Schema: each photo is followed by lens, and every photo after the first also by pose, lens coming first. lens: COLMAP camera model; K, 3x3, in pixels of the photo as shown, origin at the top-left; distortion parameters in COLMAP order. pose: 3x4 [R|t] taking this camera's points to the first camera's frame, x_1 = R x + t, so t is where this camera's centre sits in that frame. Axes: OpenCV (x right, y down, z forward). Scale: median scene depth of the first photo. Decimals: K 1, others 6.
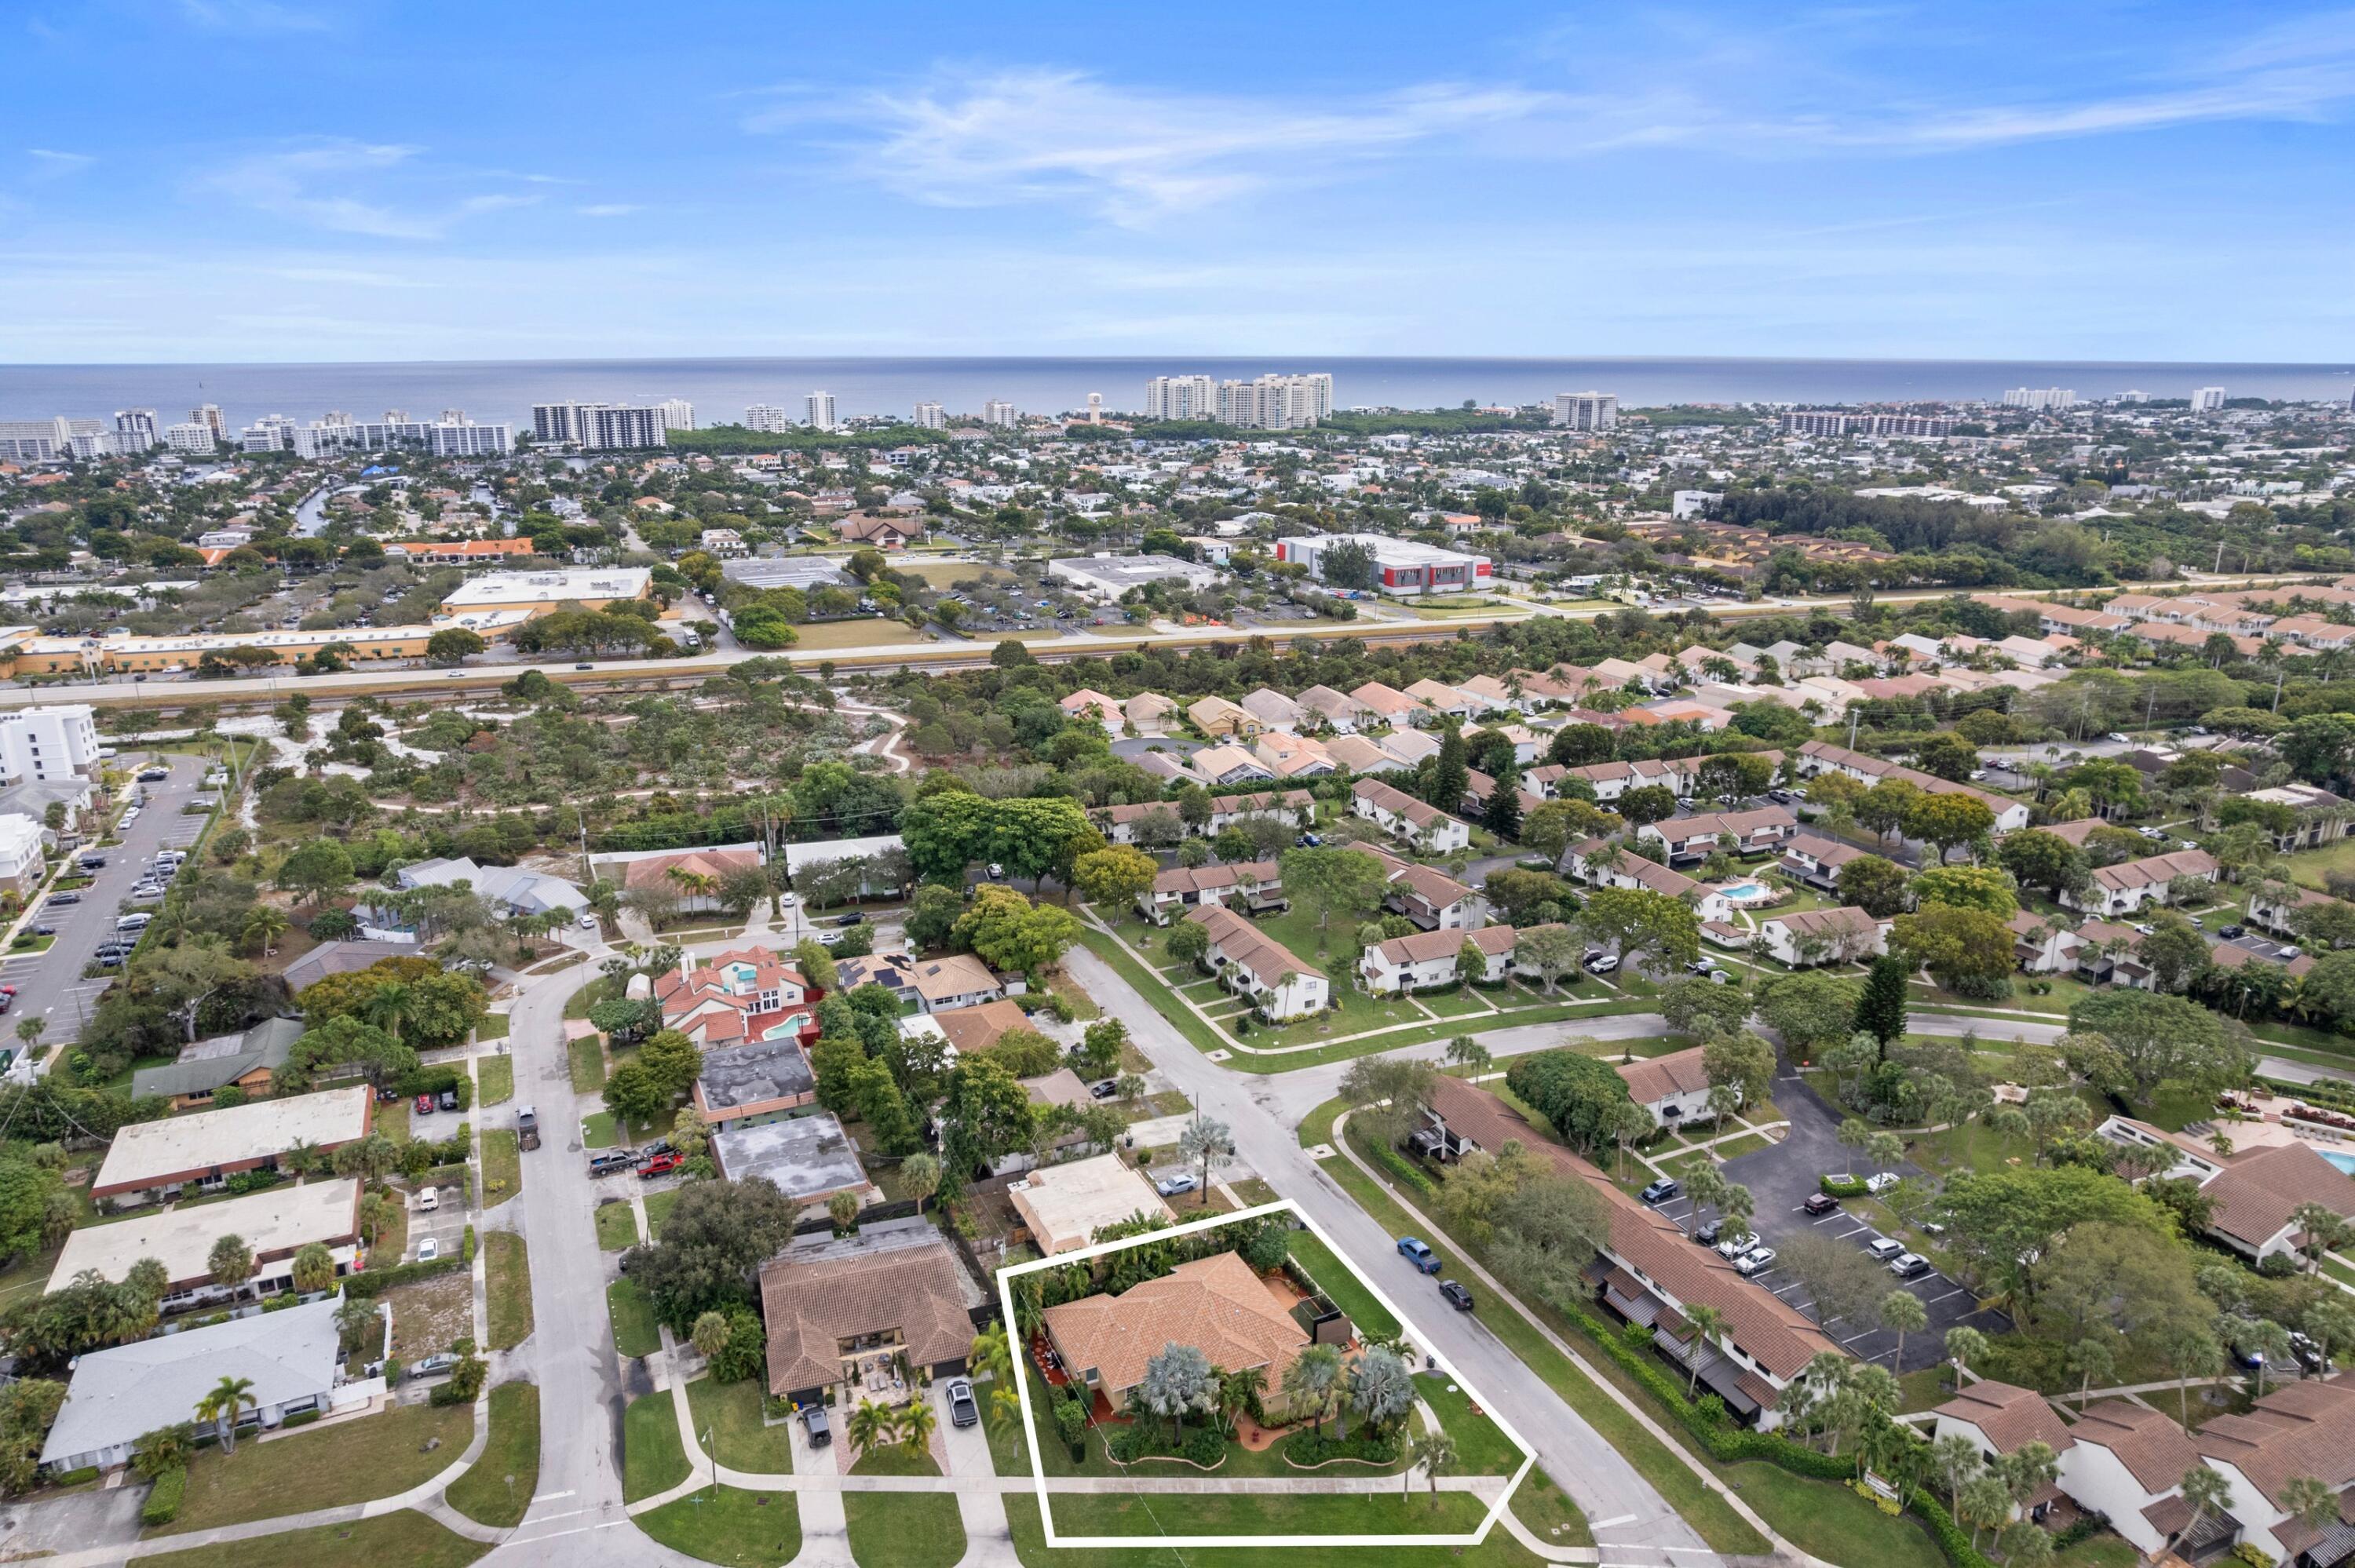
lens RADIAL K [[1554.2, 0, 1177.5], [0, 1554.2, 784.0], [0, 0, 1]] dist [-0.072000, 0.067315]
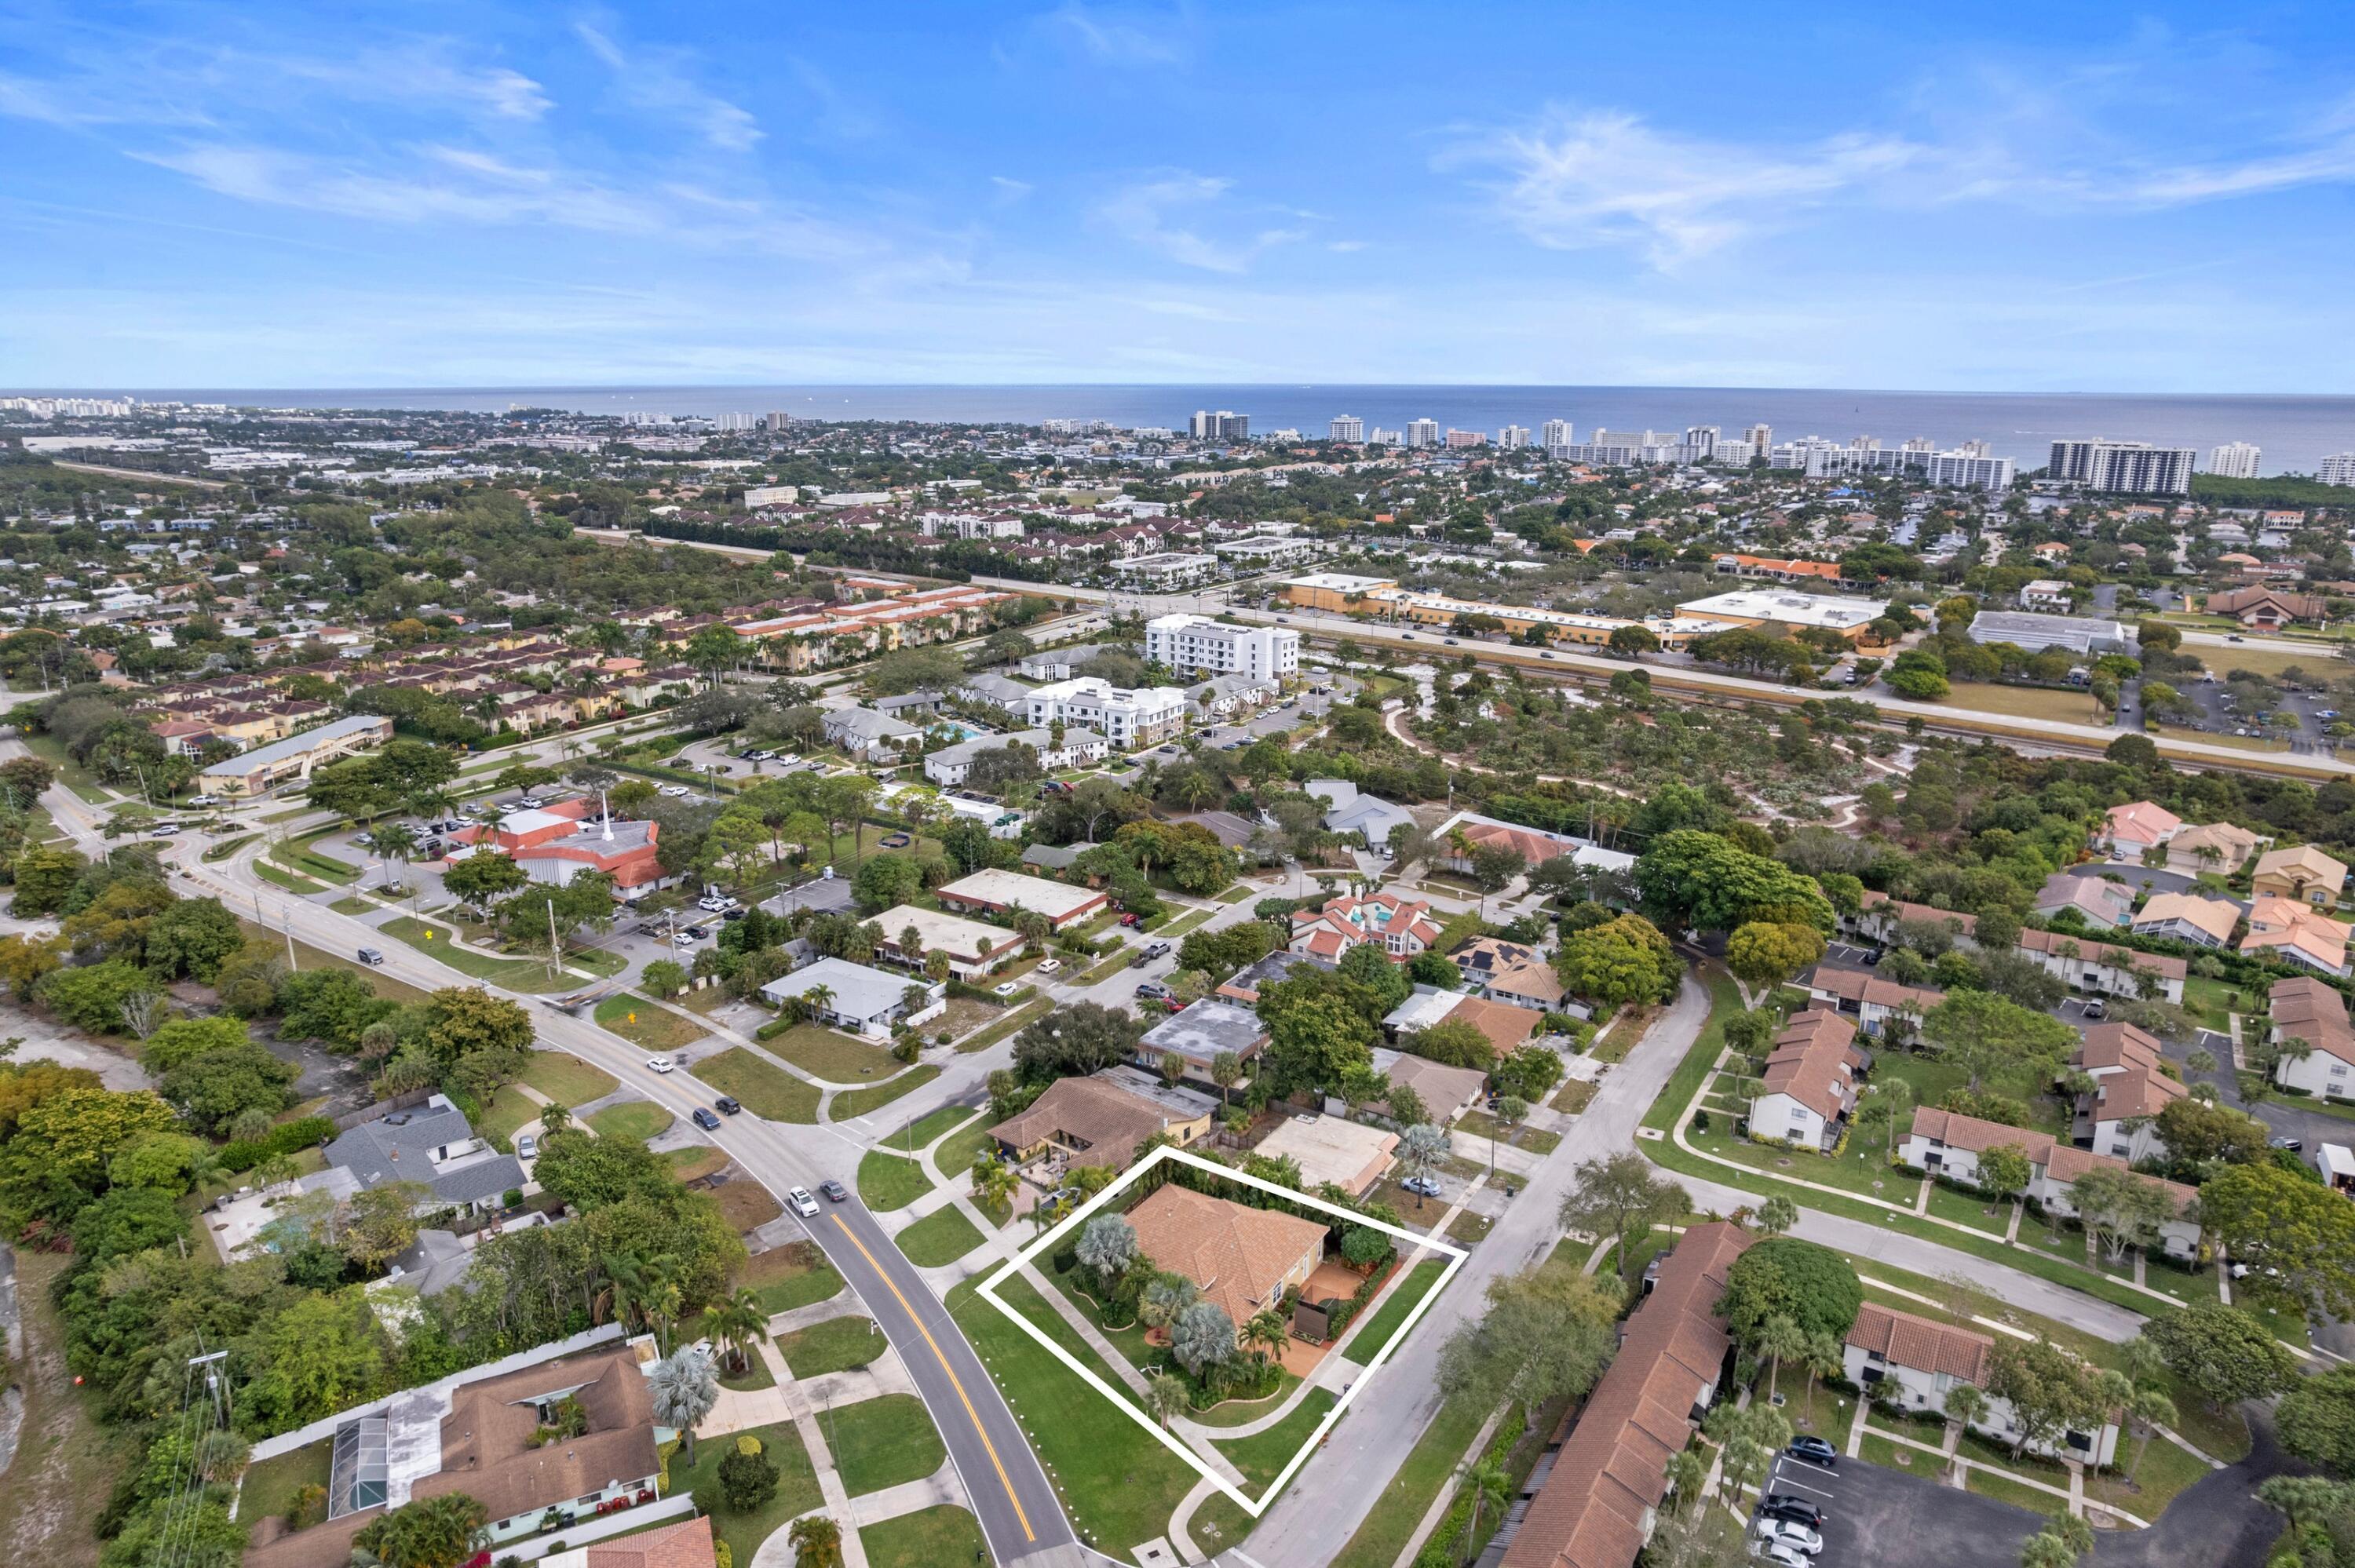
lens RADIAL K [[1554.2, 0, 1177.5], [0, 1554.2, 784.0], [0, 0, 1]] dist [-0.072000, 0.067315]
pose [[0.536816, 0.221178, -0.814192, 0.418891], [-0.235328, 0.965980, 0.107255, -0.045861], [0.810216, 0.134026, 0.570603, 0.138948]]
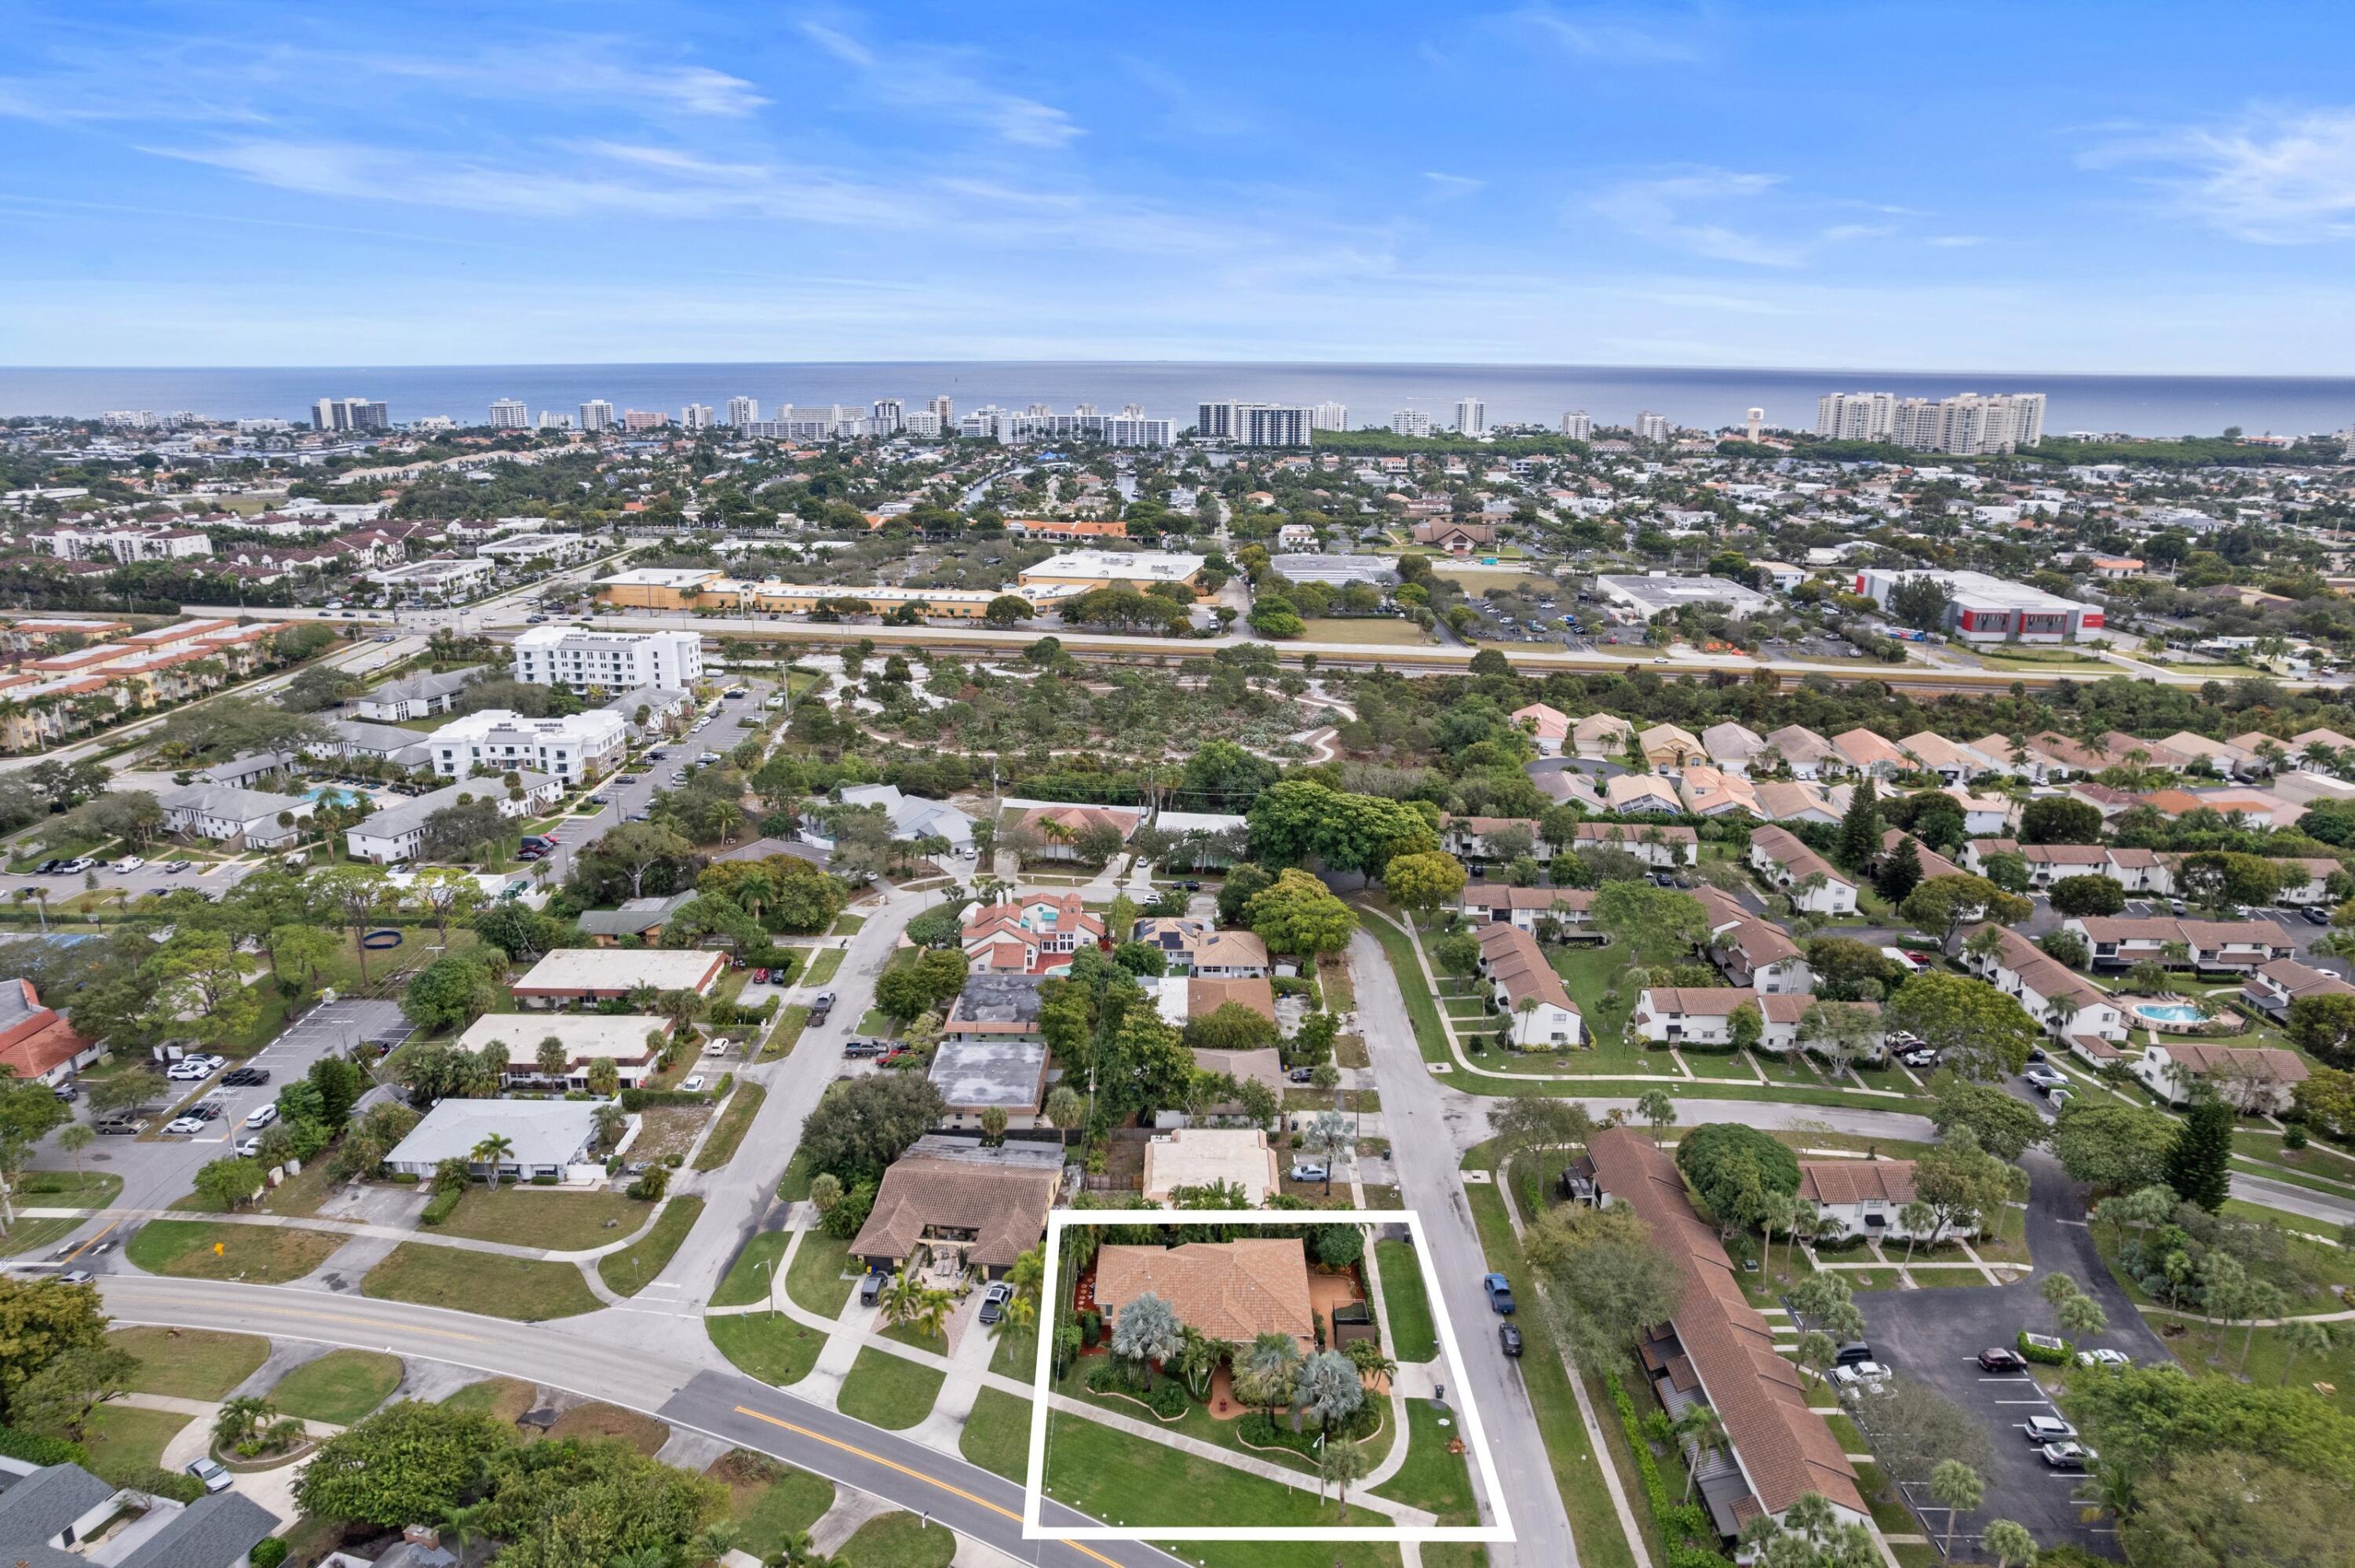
lens RADIAL K [[1554.2, 0, 1177.5], [0, 1554.2, 784.0], [0, 0, 1]] dist [-0.072000, 0.067315]
pose [[0.903214, 0.120722, -0.411862, 0.185169], [-0.122696, 0.992206, 0.021756, -0.004749], [0.411278, 0.030884, 0.910987, 0.013445]]
